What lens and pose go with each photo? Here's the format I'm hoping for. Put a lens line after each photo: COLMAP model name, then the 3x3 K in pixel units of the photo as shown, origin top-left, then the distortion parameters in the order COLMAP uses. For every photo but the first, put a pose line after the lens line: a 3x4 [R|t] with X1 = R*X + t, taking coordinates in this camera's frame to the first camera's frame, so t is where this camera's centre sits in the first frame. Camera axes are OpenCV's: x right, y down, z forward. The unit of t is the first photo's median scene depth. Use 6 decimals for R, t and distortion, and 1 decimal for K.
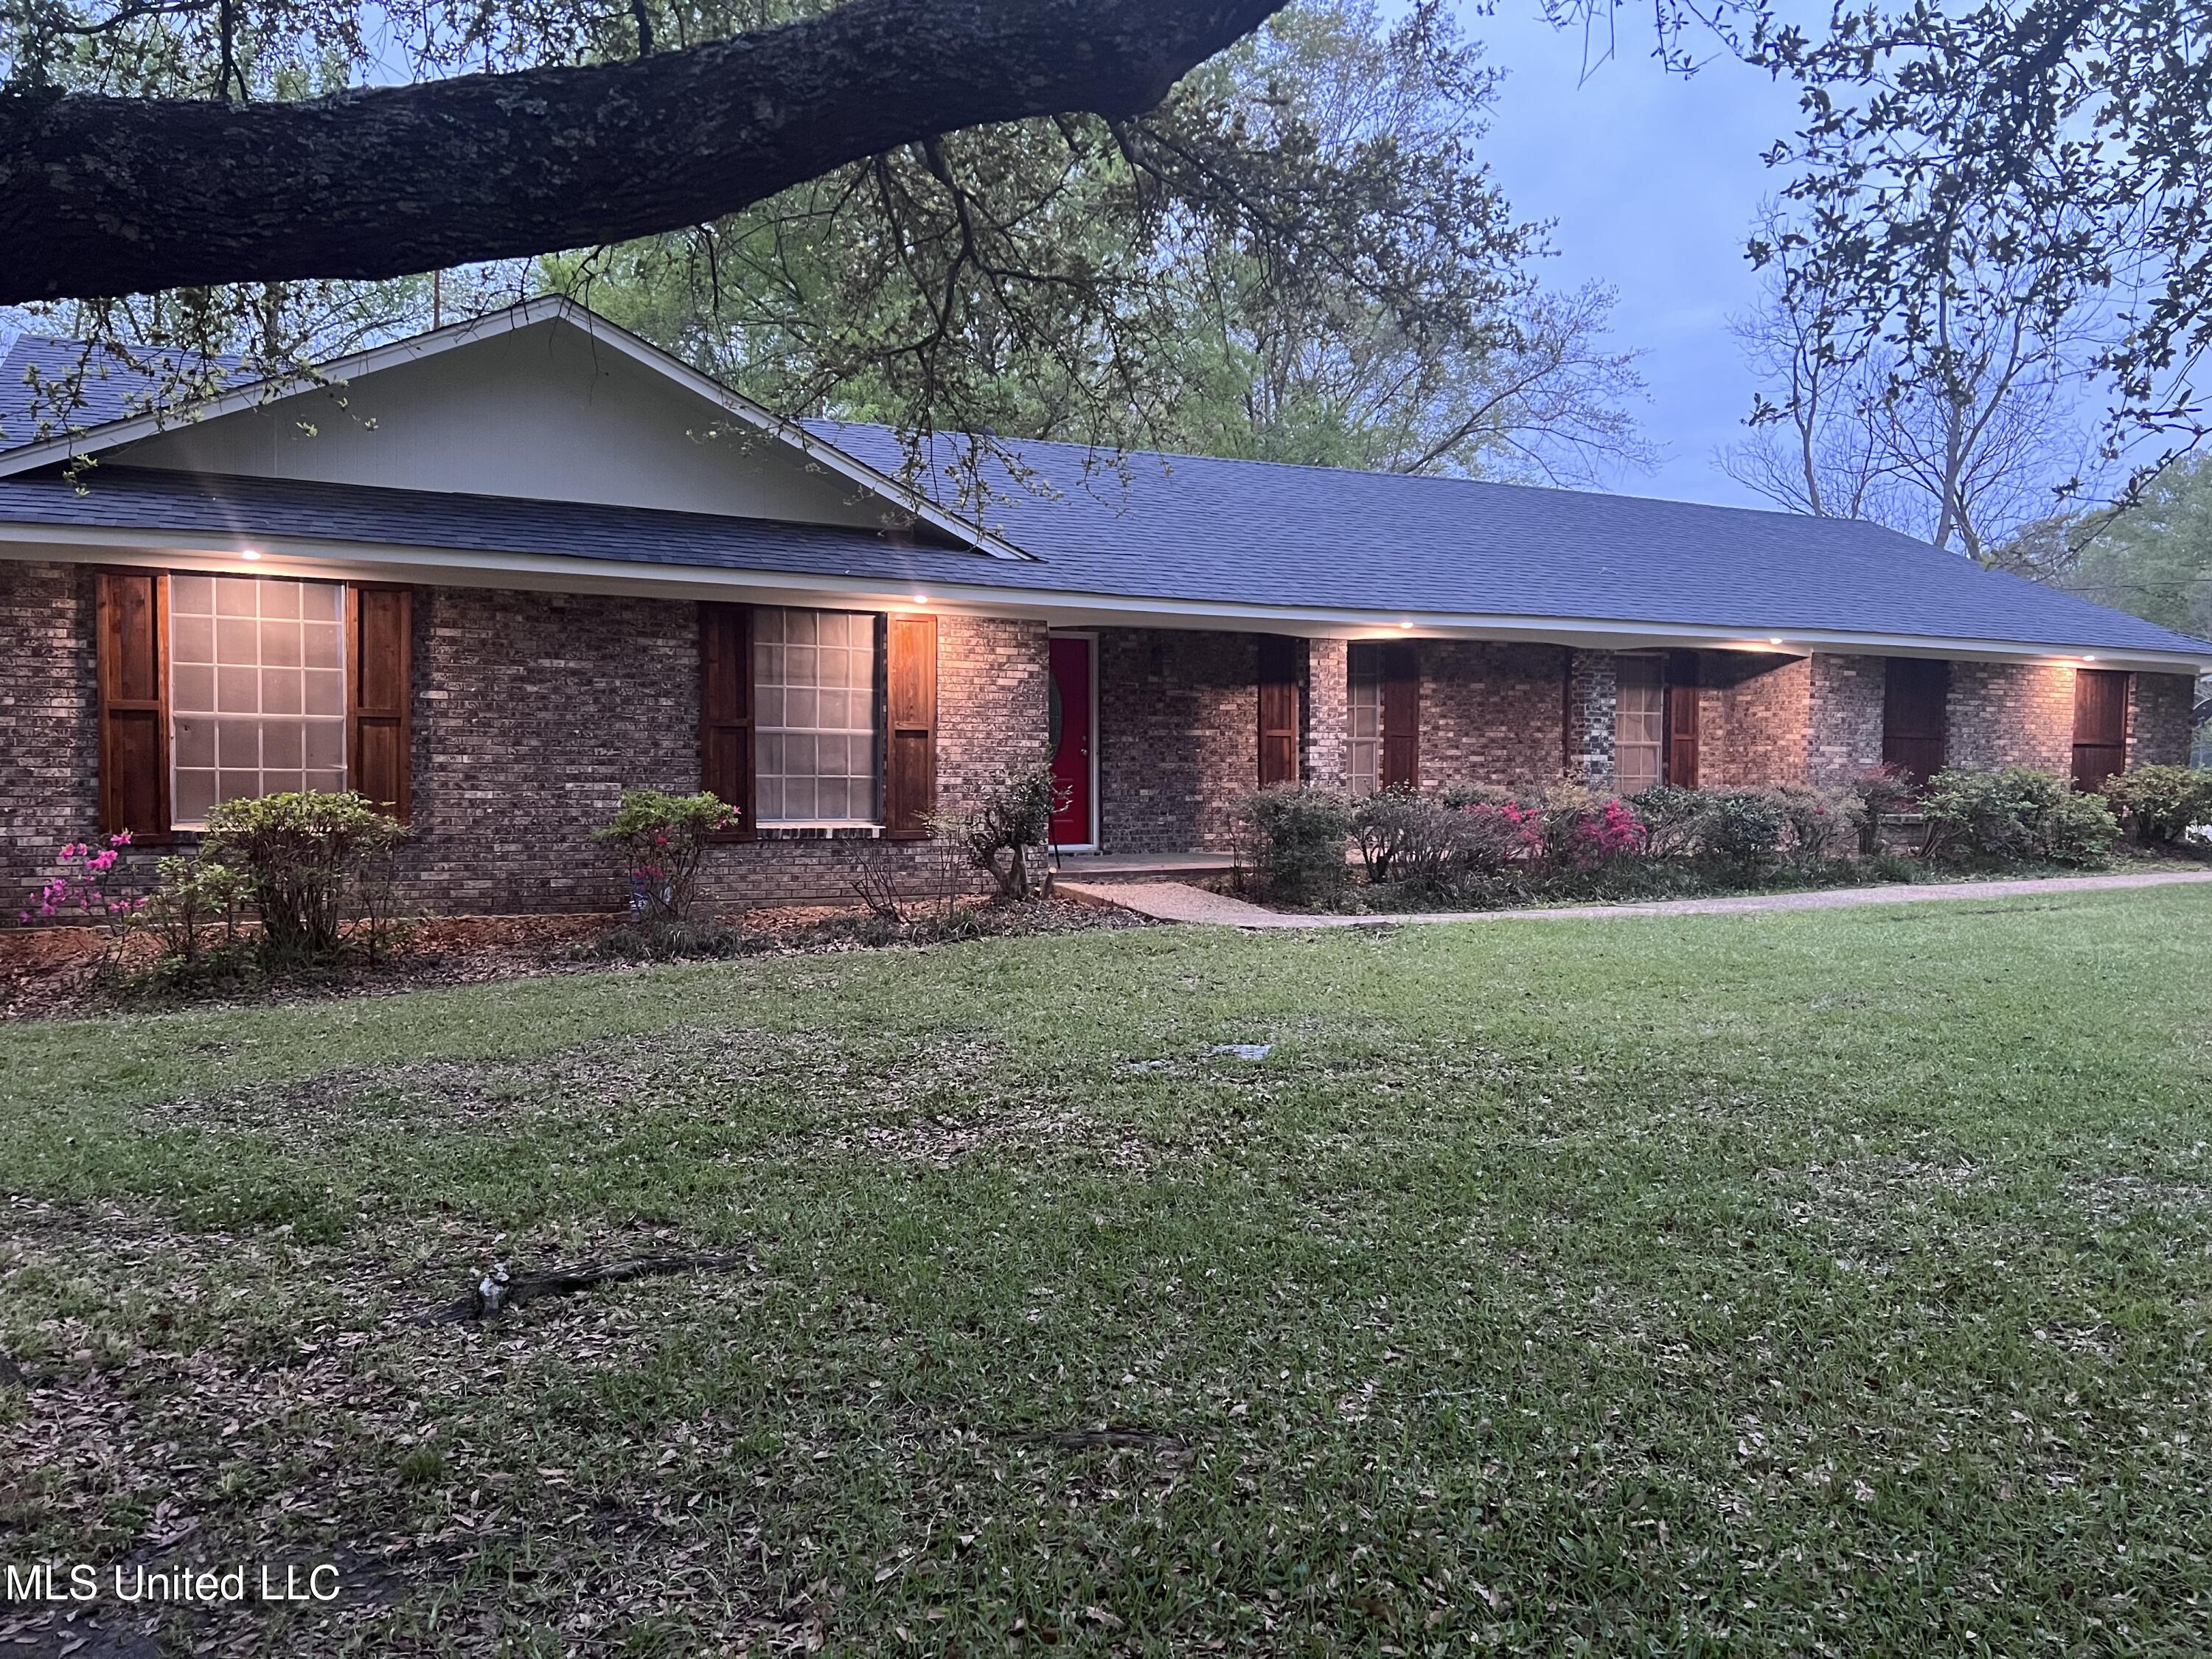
lens RADIAL K [[1654.3, 0, 1125.0], [0, 1654.3, 851.6], [0, 0, 1]] dist [0.065333, -0.072340]
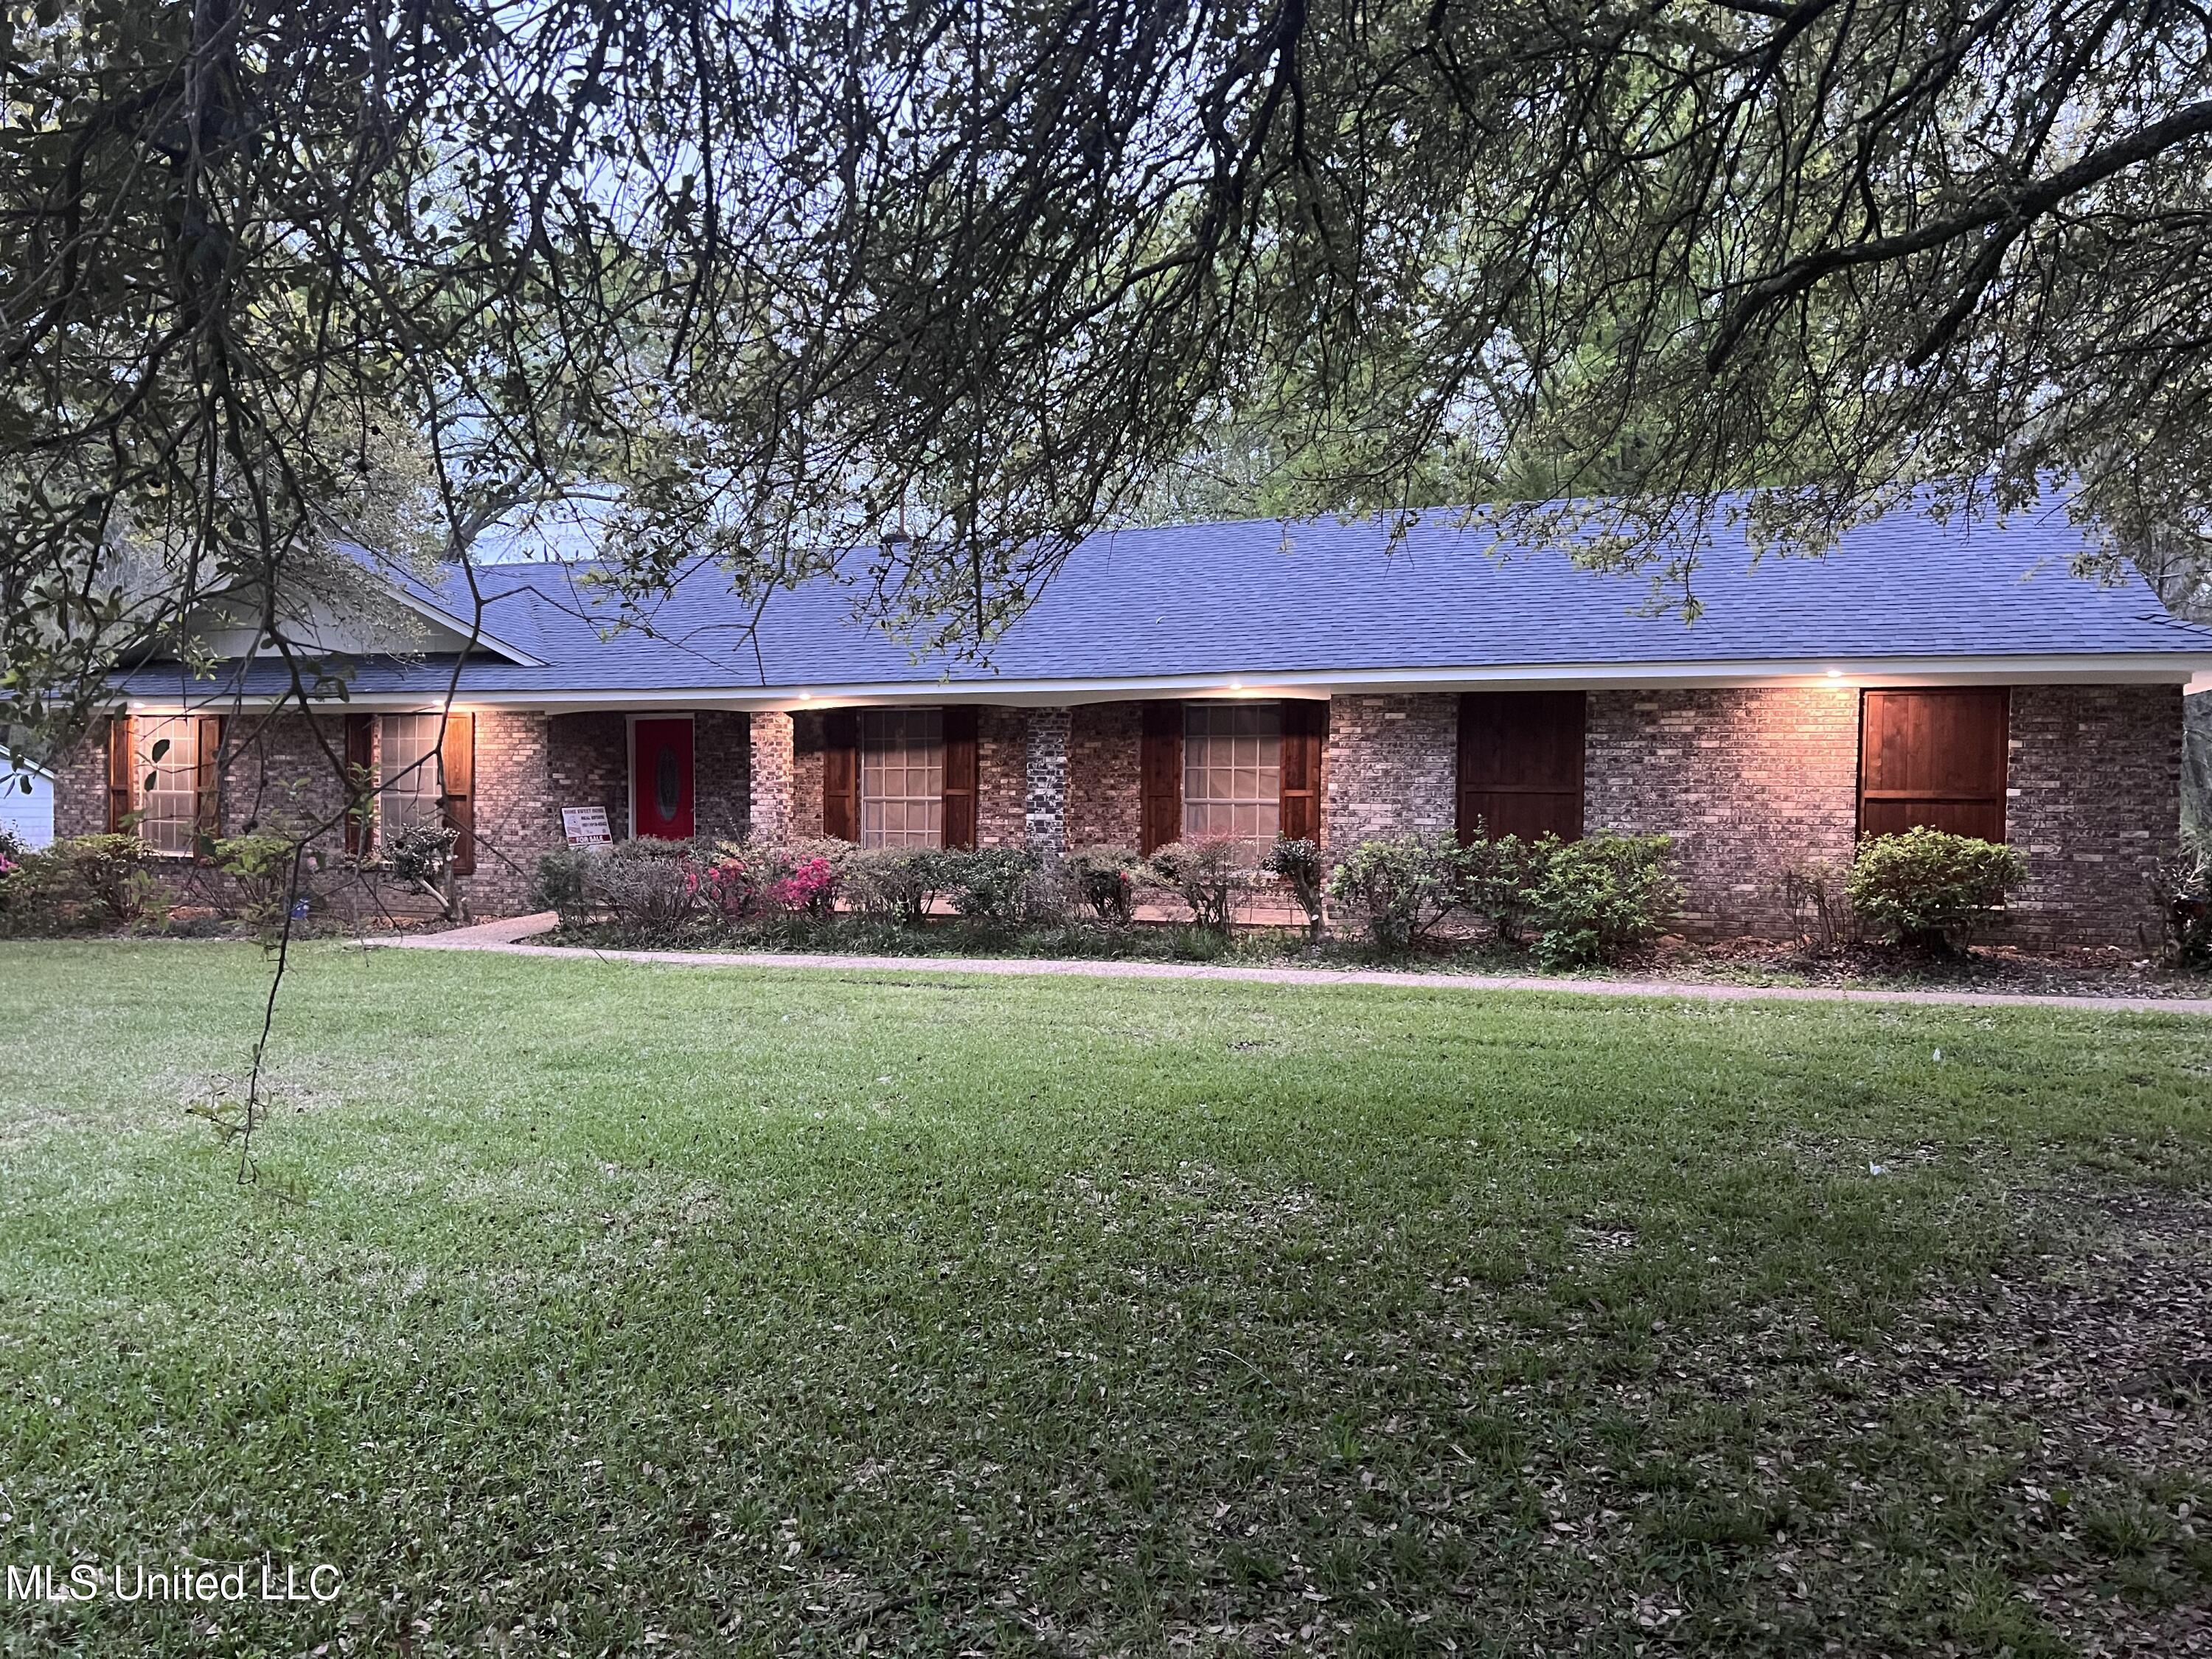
lens RADIAL K [[1654.3, 0, 1106.4], [0, 1654.3, 835.8], [0, 0, 1]] dist [0.065333, -0.072340]
pose [[0.662092, 0.012566, -0.749317, 1.283380], [-0.041469, 0.998942, -0.019890, -0.033764], [0.748274, 0.044242, 0.661913, 0.474112]]
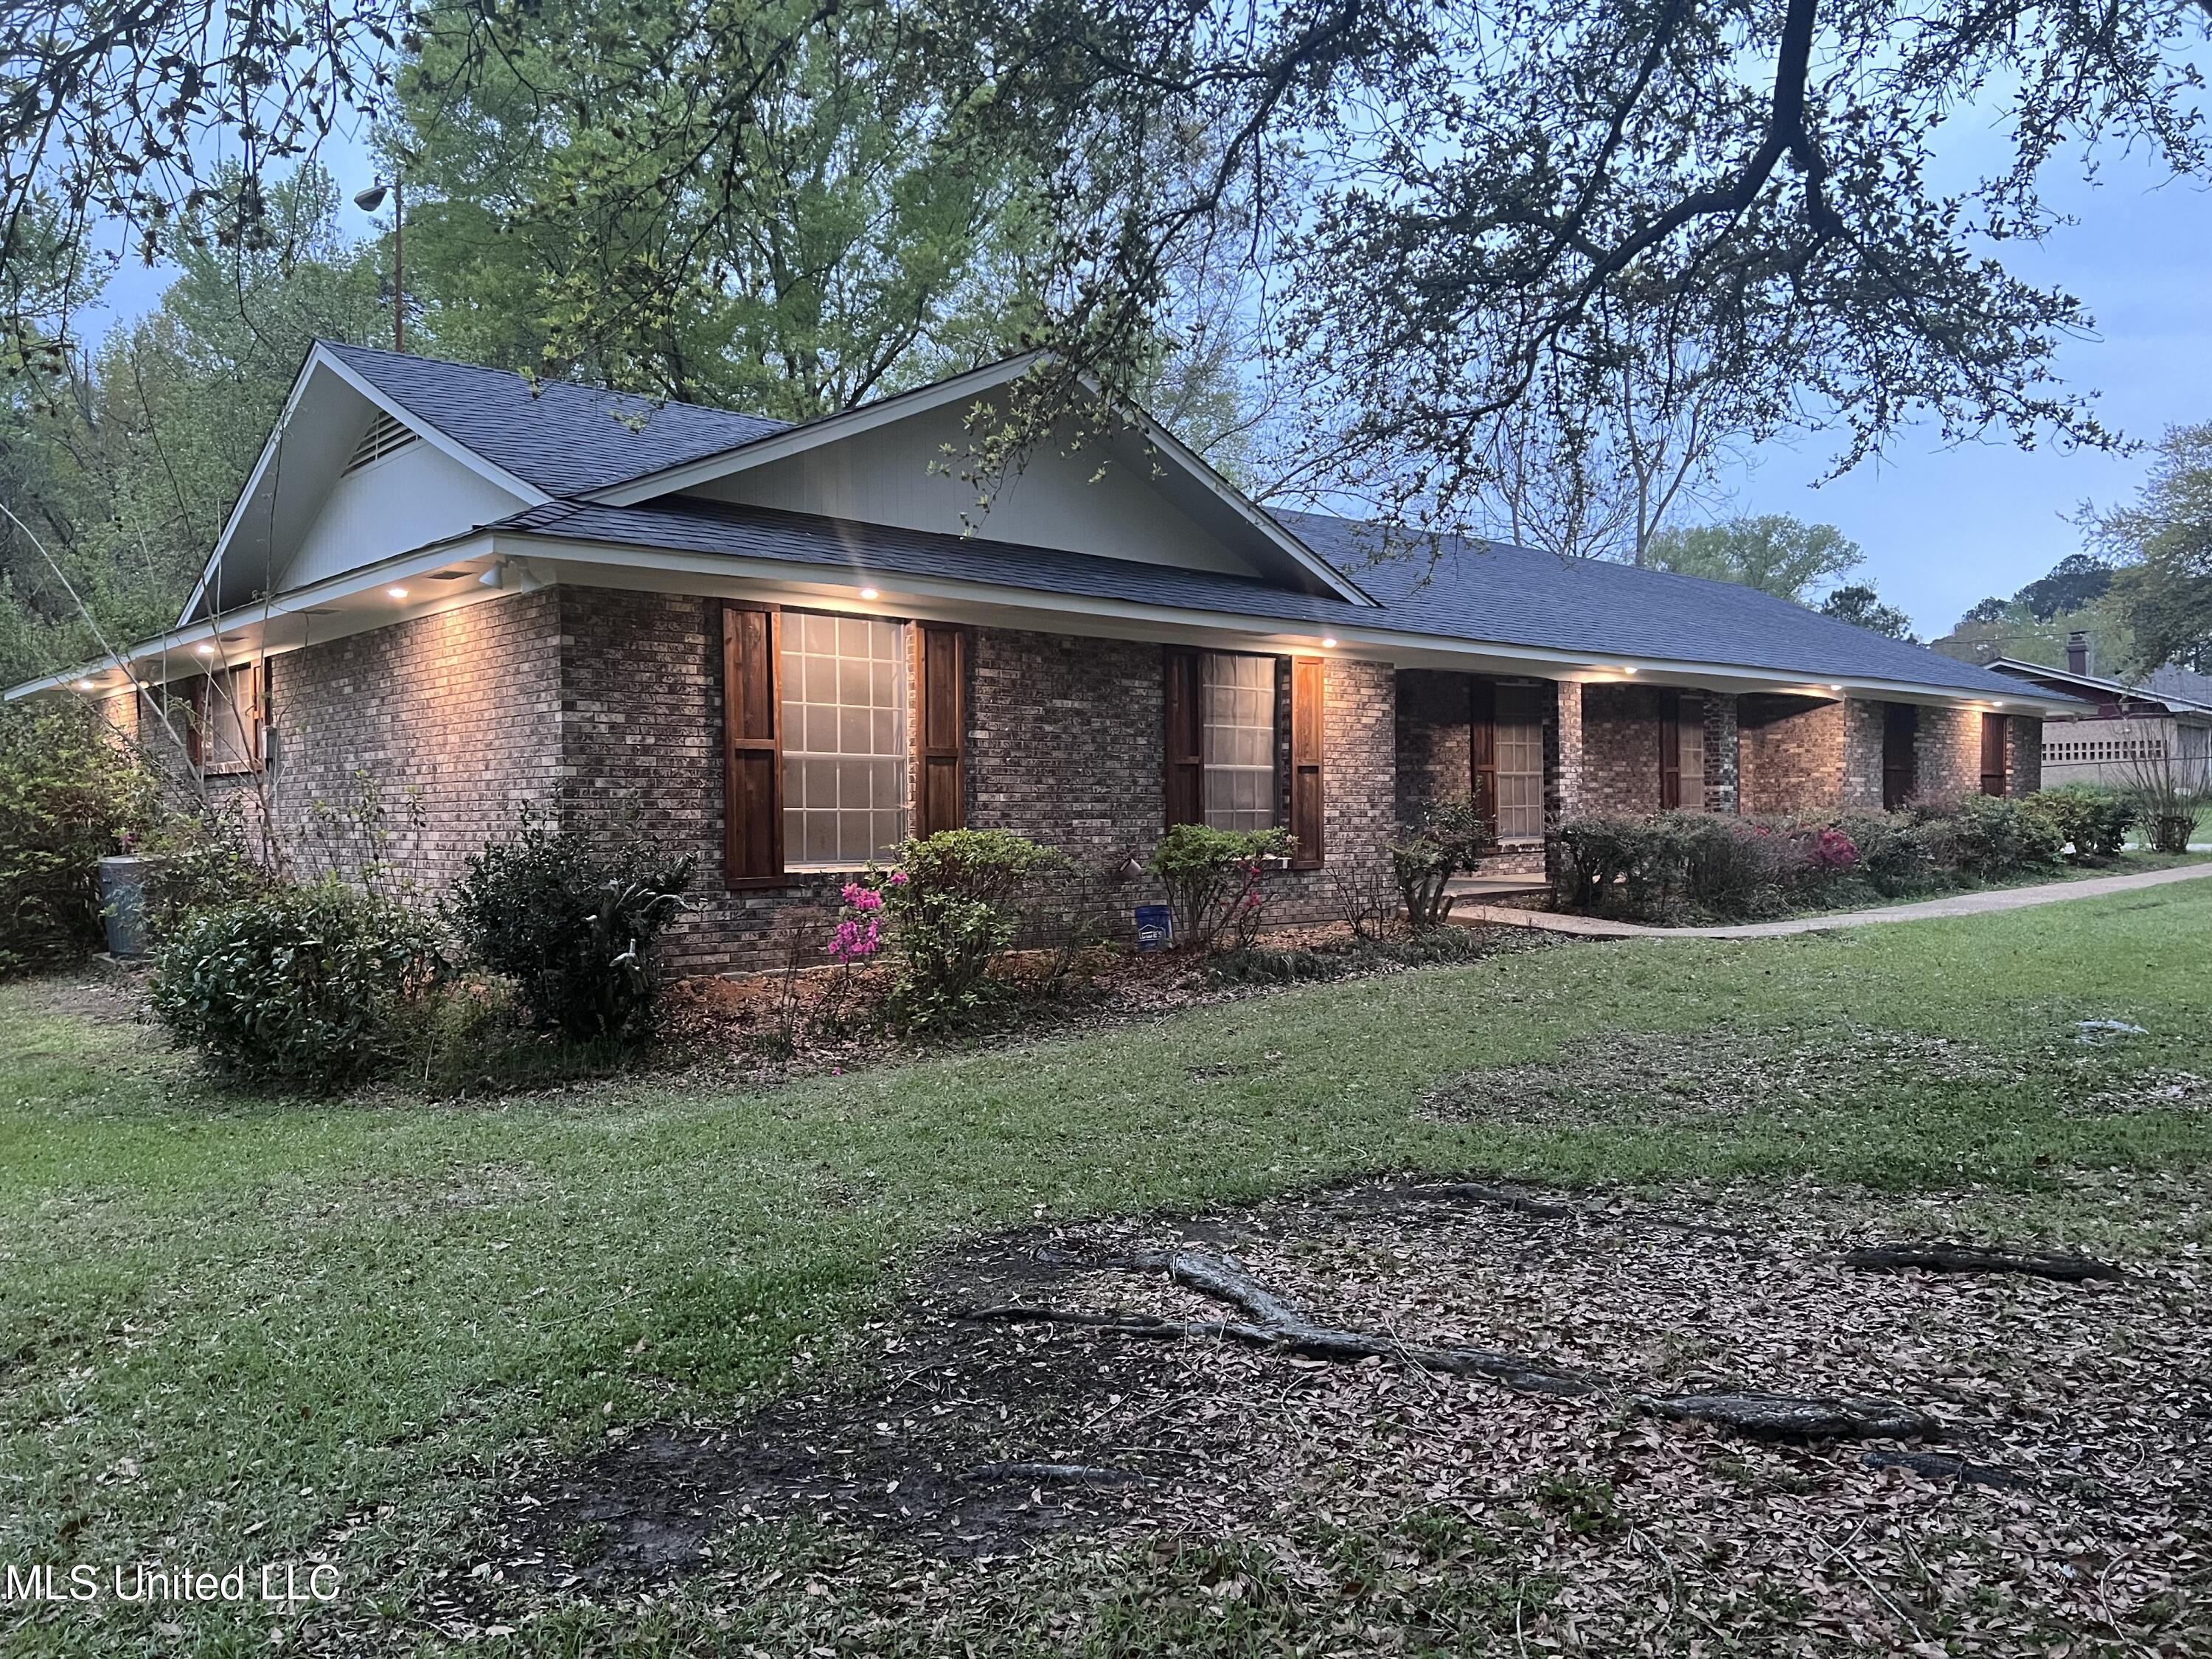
lens RADIAL K [[1654.3, 0, 1098.4], [0, 1654.3, 825.5], [0, 0, 1]] dist [0.065333, -0.072340]
pose [[0.964917, -0.015911, 0.262071, -0.530611], [0.026807, 0.998916, -0.038054, 0.000770], [-0.261182, 0.043744, 0.964298, 0.022961]]
